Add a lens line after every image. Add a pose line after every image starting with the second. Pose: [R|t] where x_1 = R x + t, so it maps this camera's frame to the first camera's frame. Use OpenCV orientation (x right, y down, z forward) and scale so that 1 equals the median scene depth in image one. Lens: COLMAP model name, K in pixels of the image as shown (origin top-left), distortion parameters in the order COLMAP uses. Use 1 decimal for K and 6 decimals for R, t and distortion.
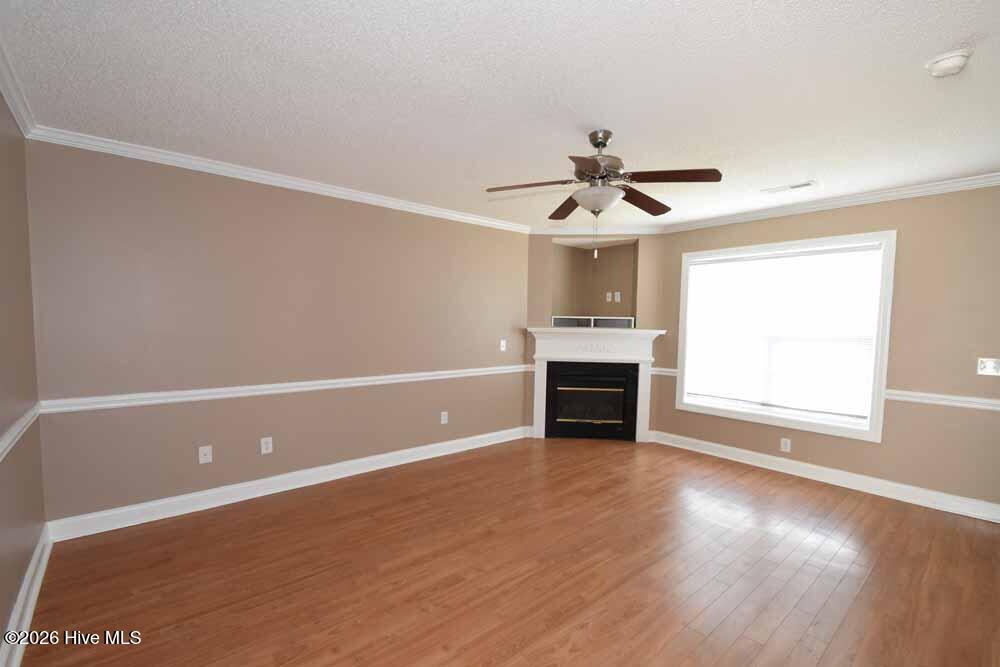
lens RADIAL K [[436.7, 0, 492.2], [0, 436.7, 353.2], [0, 0, 1]] dist [0.003001, -0.009479]
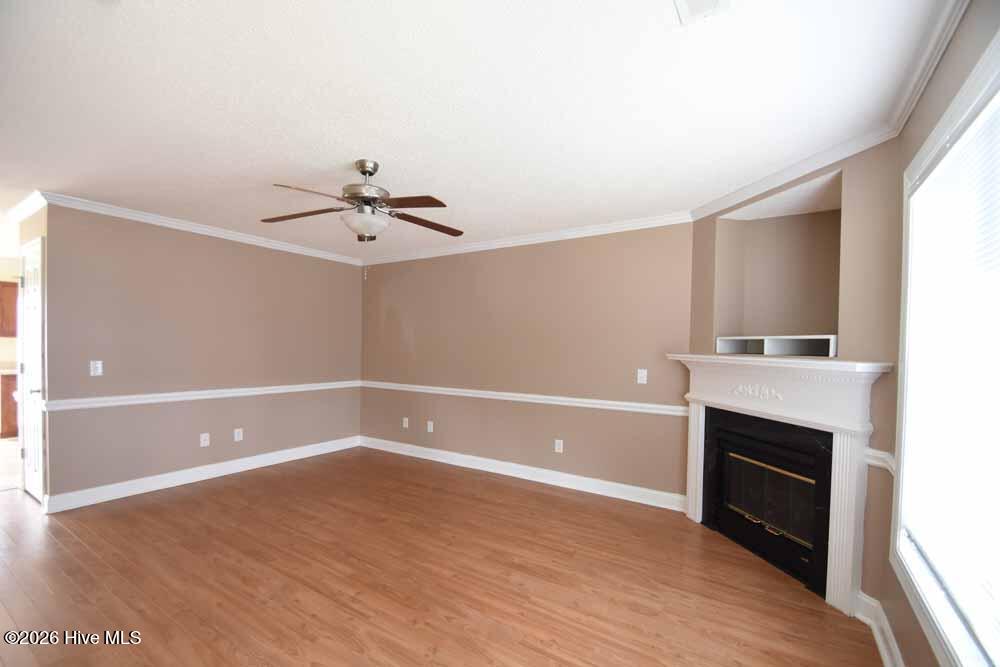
lens RADIAL K [[436.7, 0, 492.2], [0, 436.7, 353.2], [0, 0, 1]] dist [0.003001, -0.009479]
pose [[0.288160, 0.009212, -0.957538, 0.675453], [-0.082641, 0.996462, -0.015283, -0.024017], [0.954010, 0.083536, 0.287902, 0.512902]]
